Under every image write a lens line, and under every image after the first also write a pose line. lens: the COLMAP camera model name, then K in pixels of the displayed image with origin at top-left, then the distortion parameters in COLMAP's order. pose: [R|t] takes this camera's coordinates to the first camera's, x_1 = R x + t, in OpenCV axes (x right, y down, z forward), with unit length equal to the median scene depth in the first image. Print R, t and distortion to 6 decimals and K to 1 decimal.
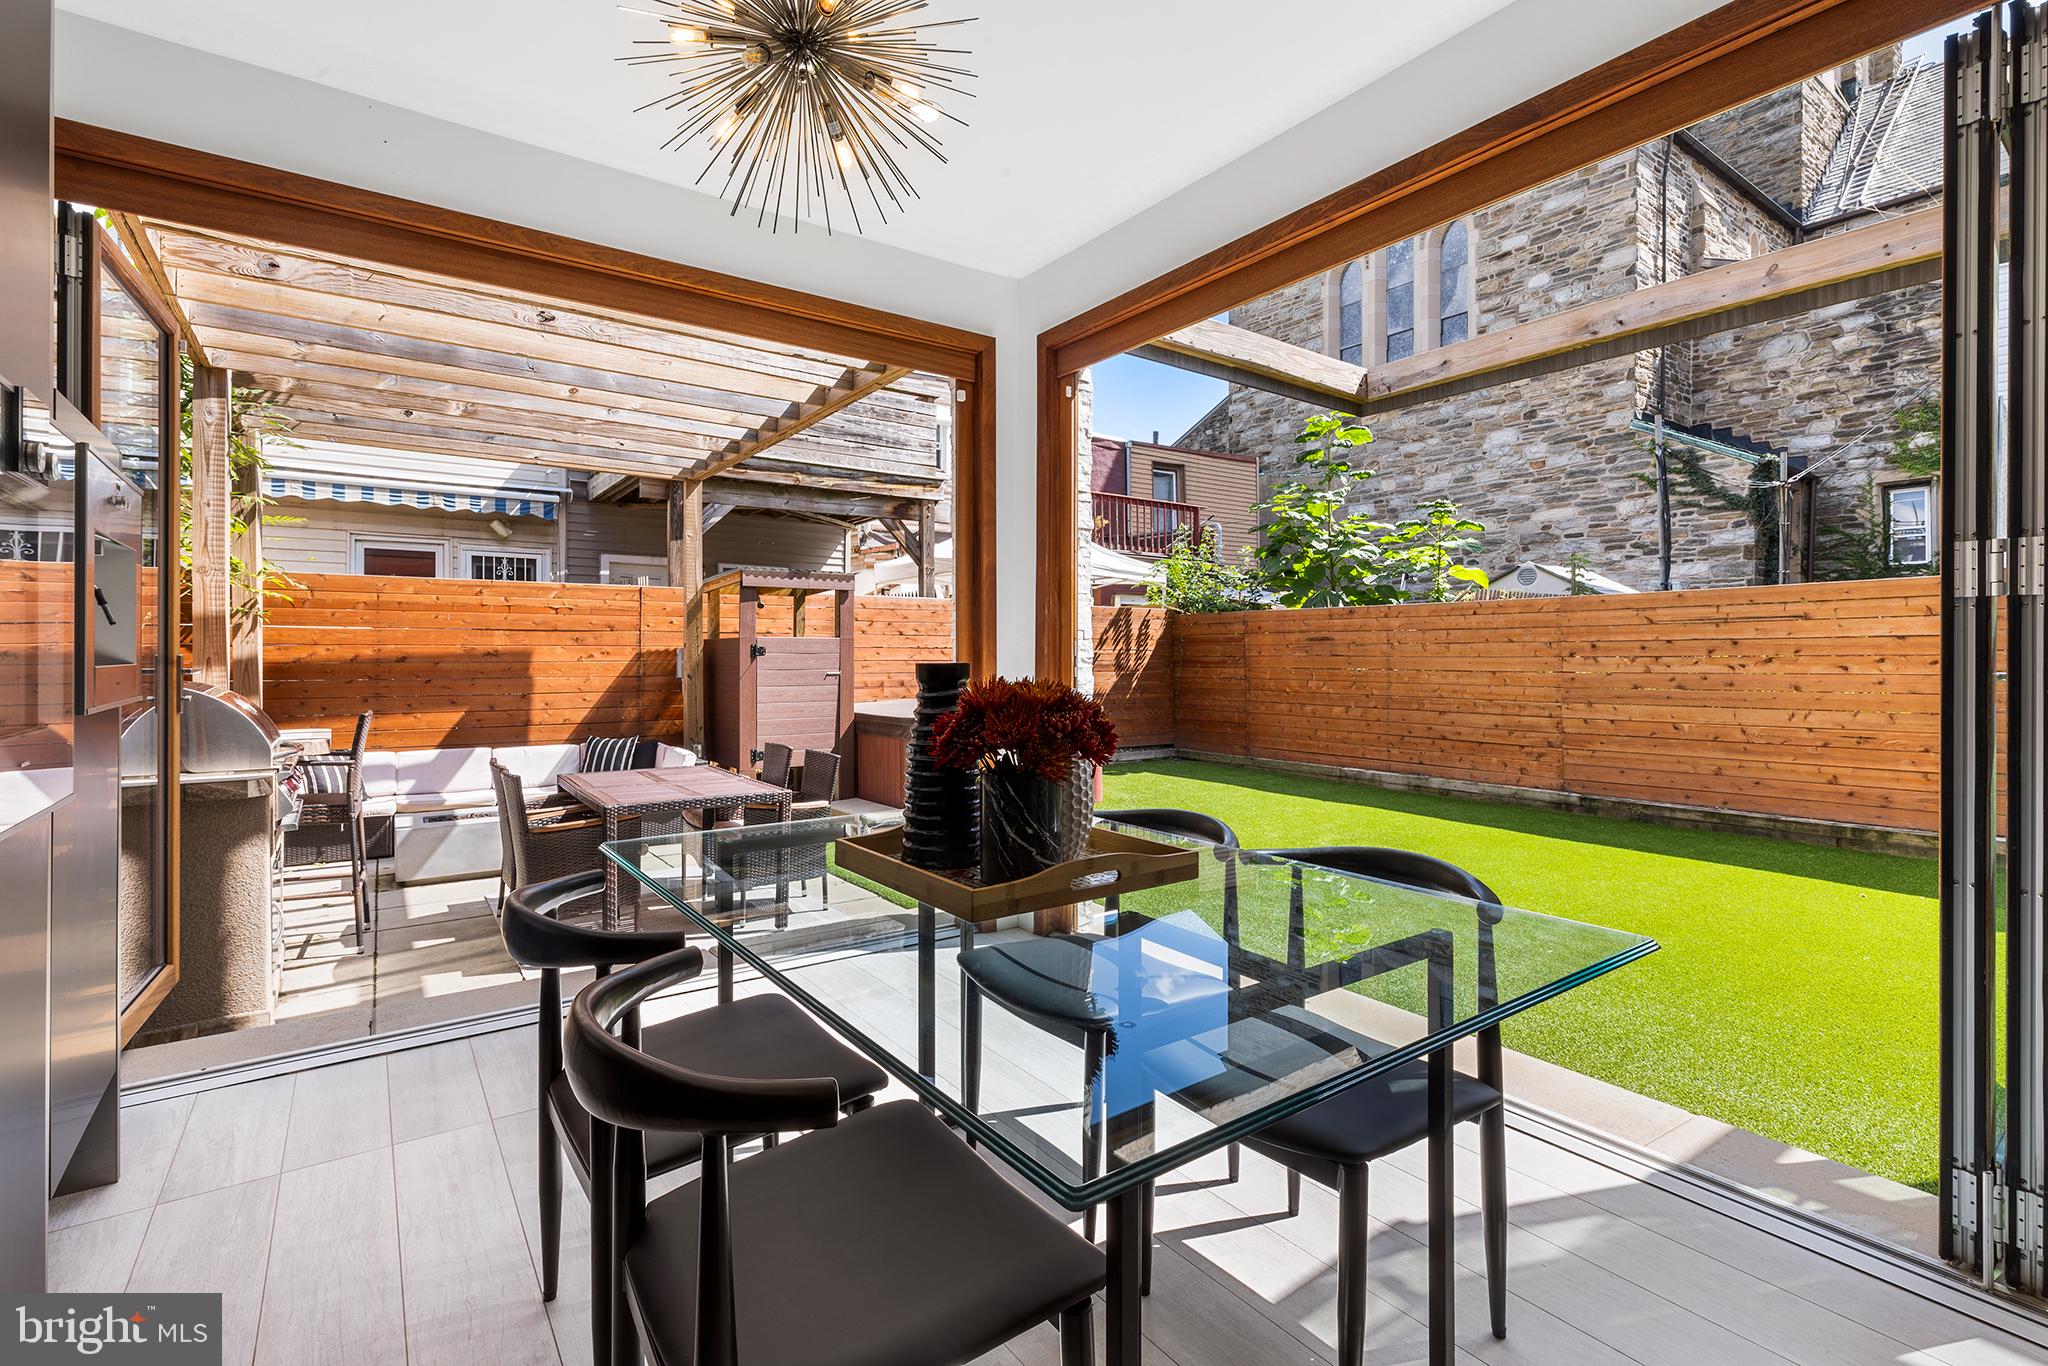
lens RADIAL K [[931.4, 0, 1032.2], [0, 931.4, 659.5], [0, 0, 1]] dist [0.003272, 0.000449]
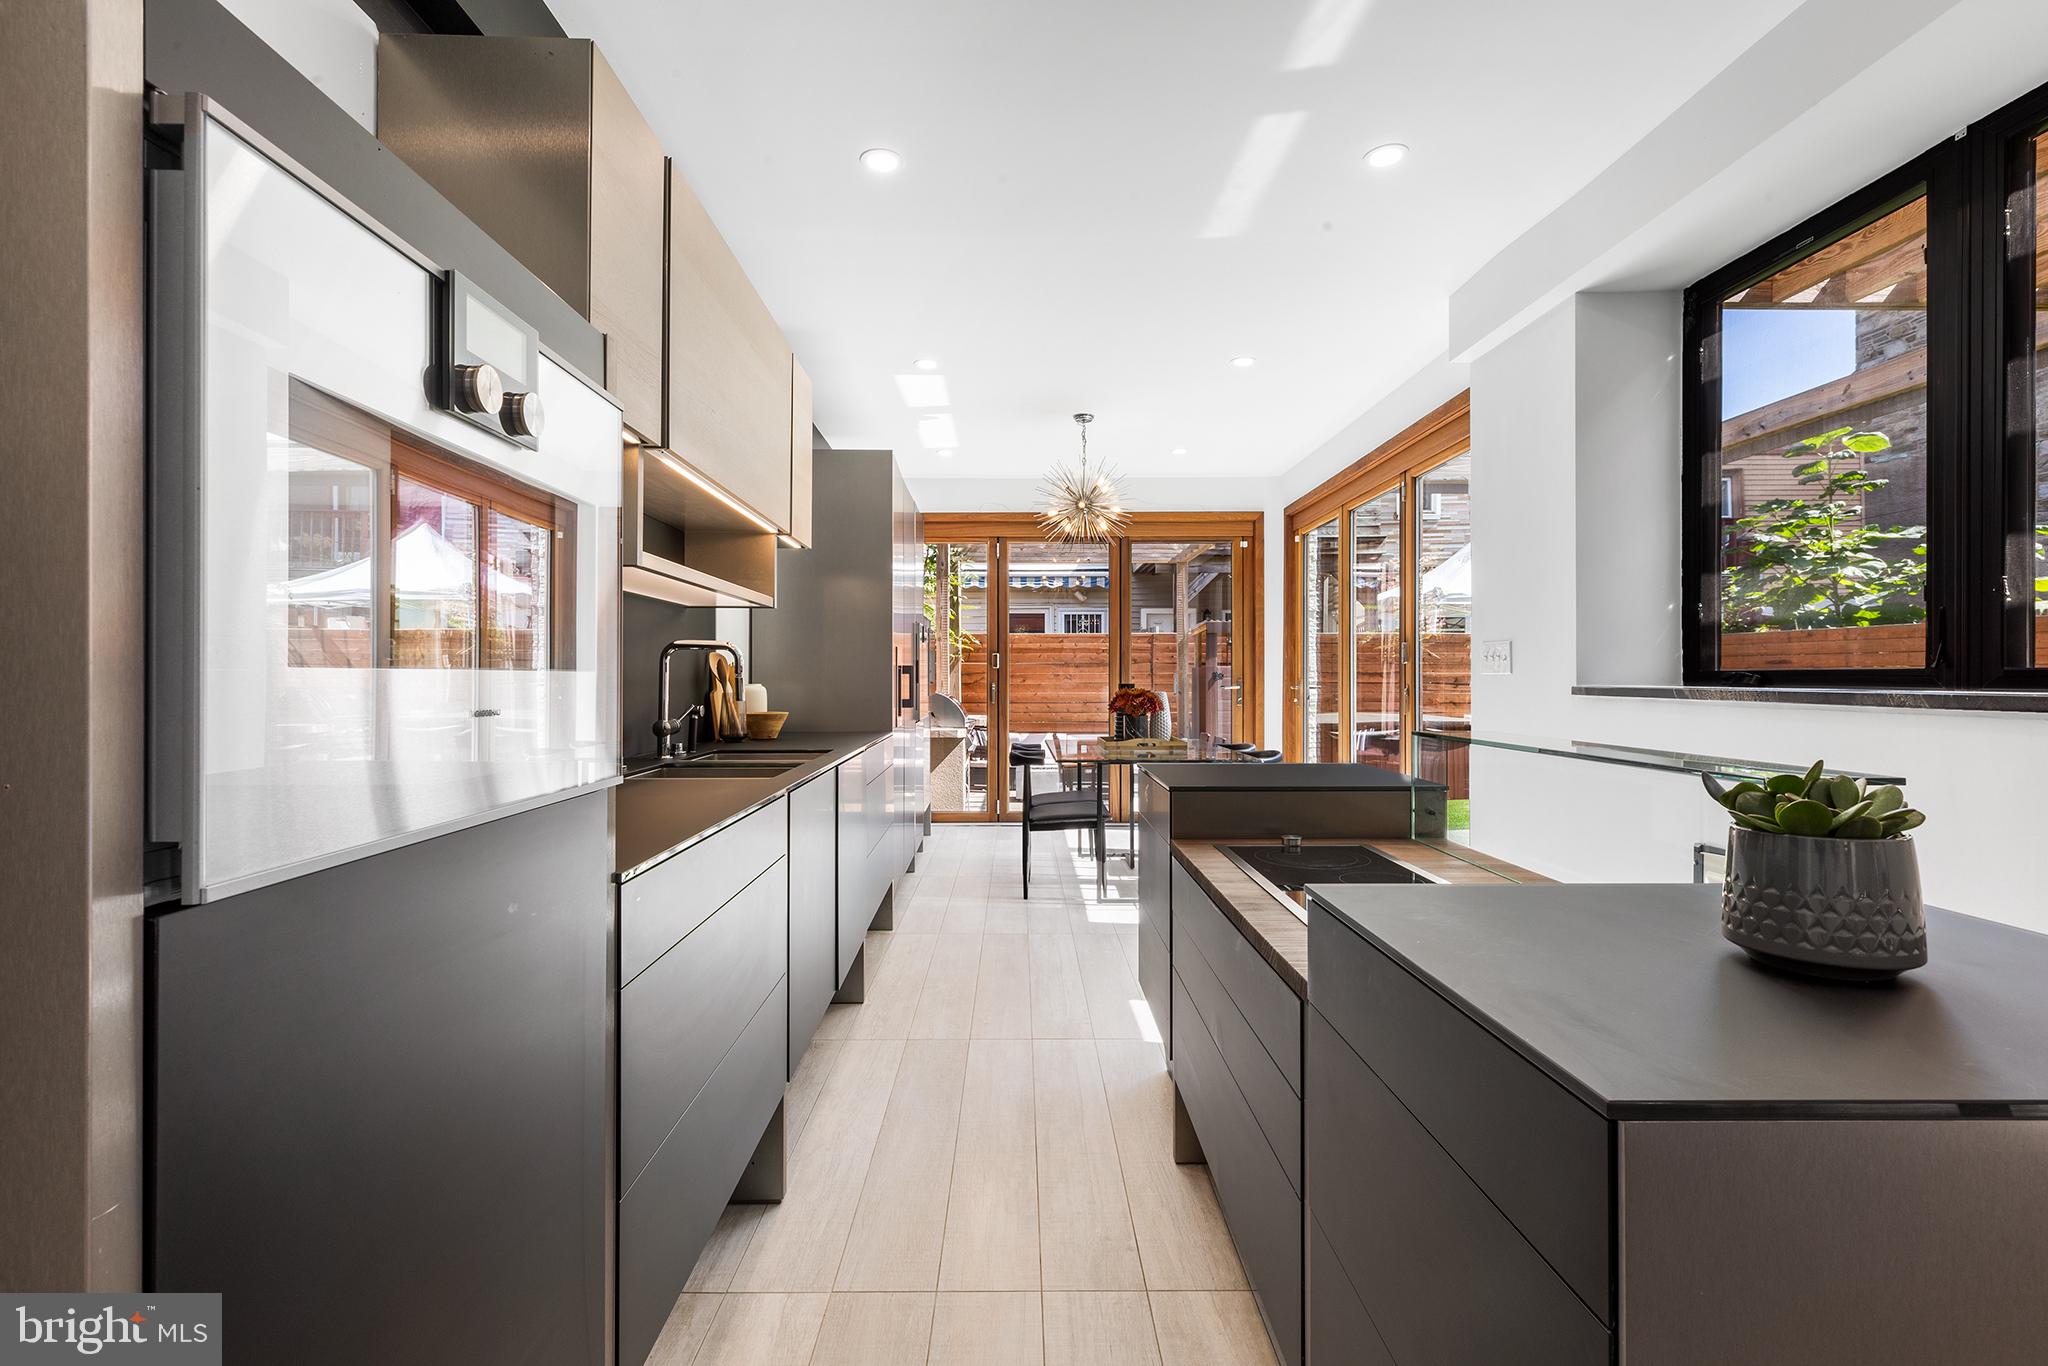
lens RADIAL K [[931.4, 0, 1023.6], [0, 931.4, 676.3], [0, 0, 1]] dist [0.003272, 0.000449]
pose [[0.814201, -0.001727, -0.580581, 0.277650], [-0.001489, 0.999986, -0.005062, -0.000233], [0.580582, 0.004986, 0.814187, -0.344044]]
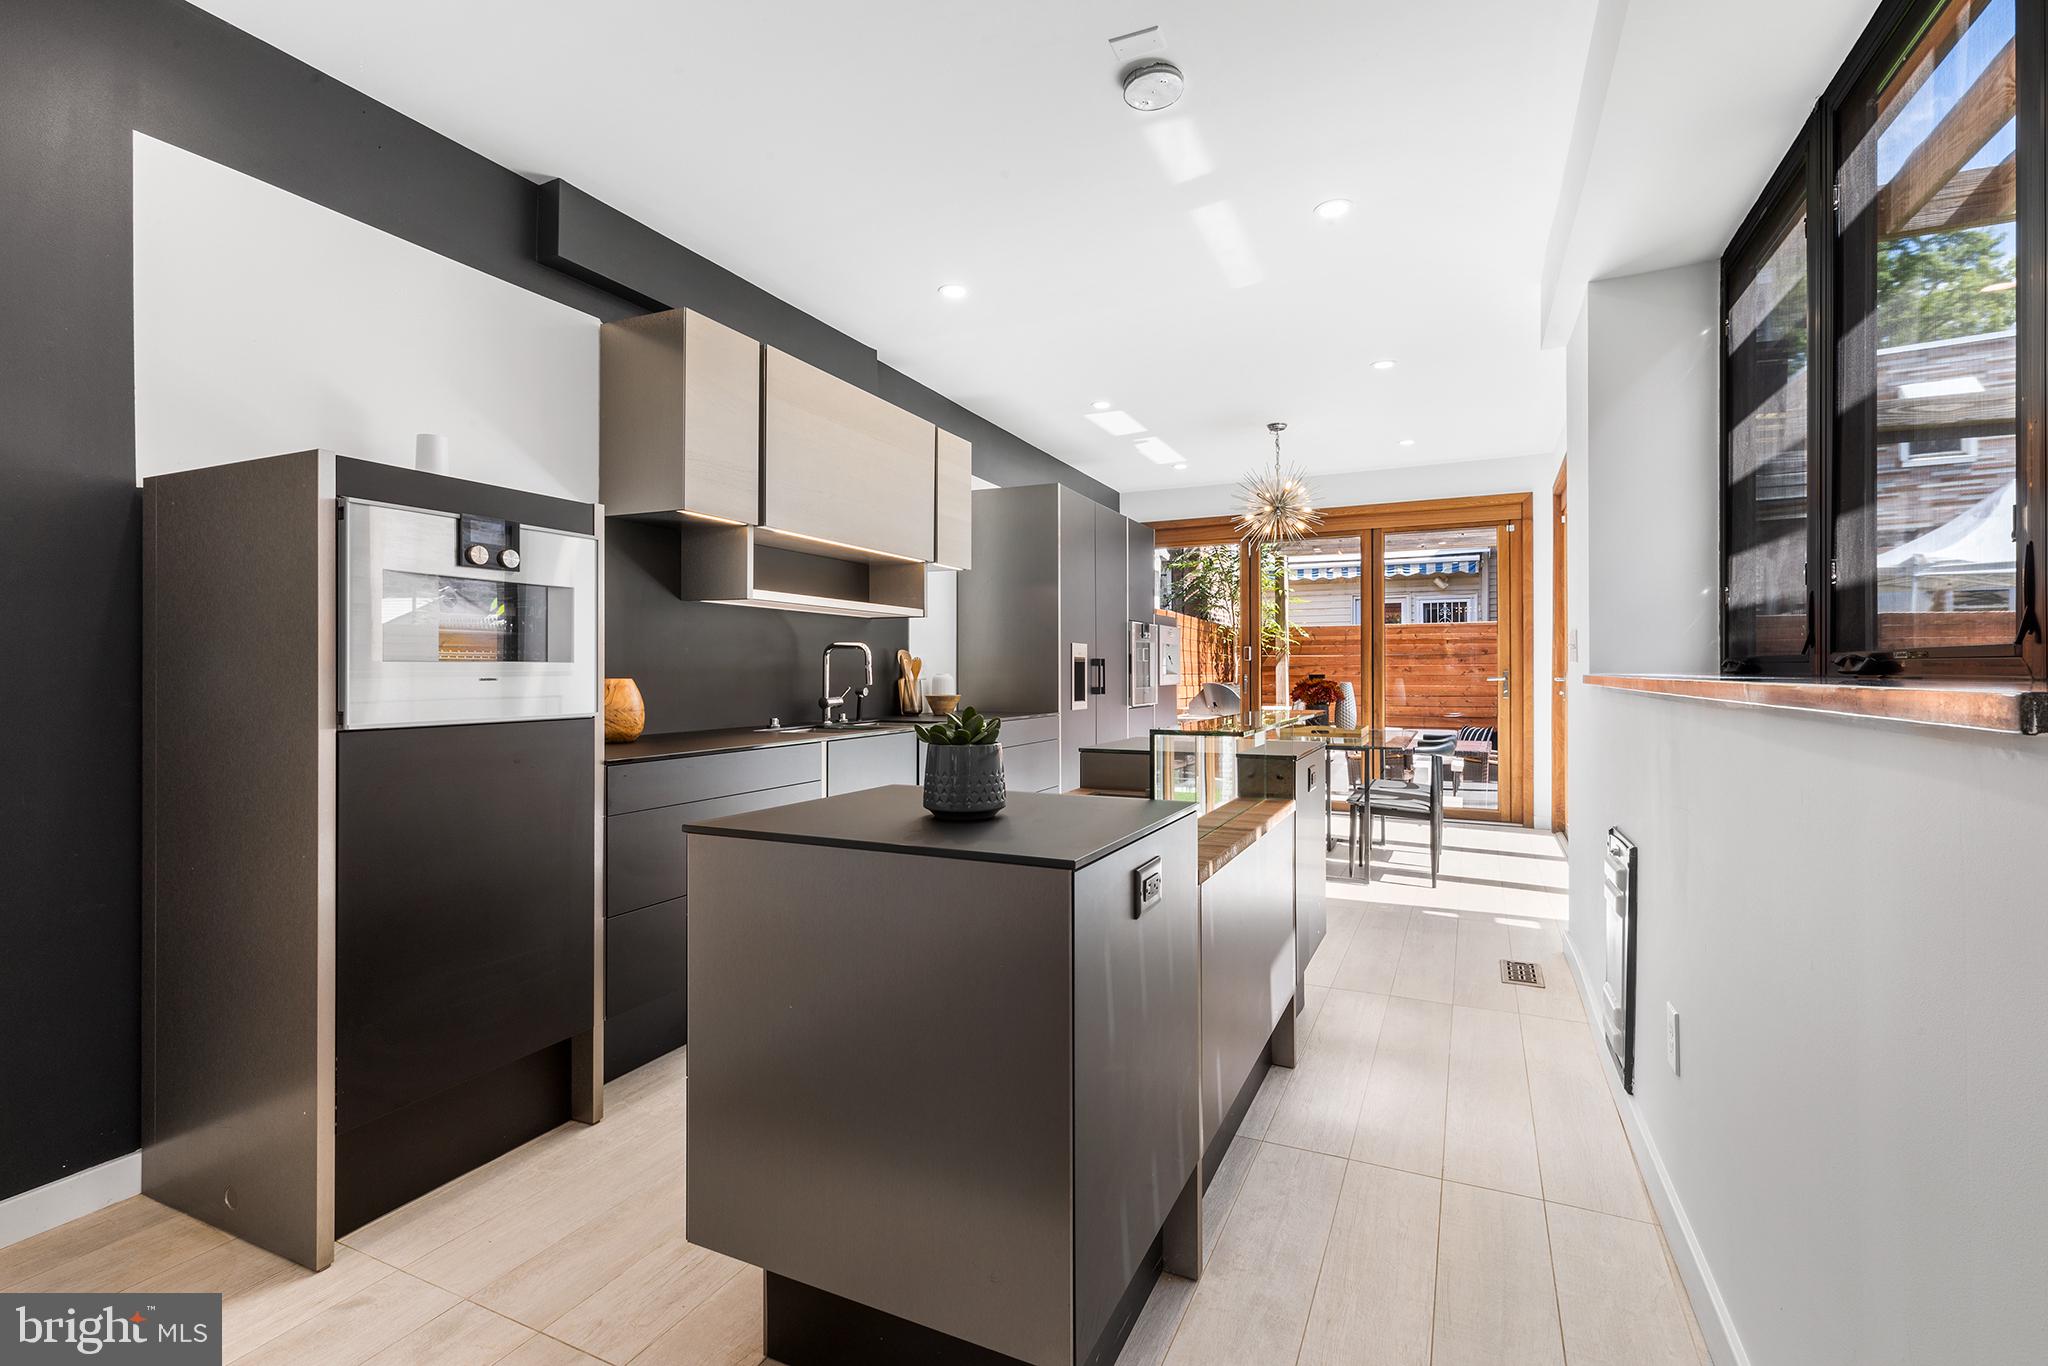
lens RADIAL K [[931.4, 0, 1014.6], [0, 931.4, 669.3], [0, 0, 1]] dist [0.003272, 0.000449]
pose [[0.469930, -0.002769, -0.882699, 0.445589], [-0.002551, 0.999987, -0.004494, 0.001209], [0.882700, 0.004364, 0.469917, -0.294209]]
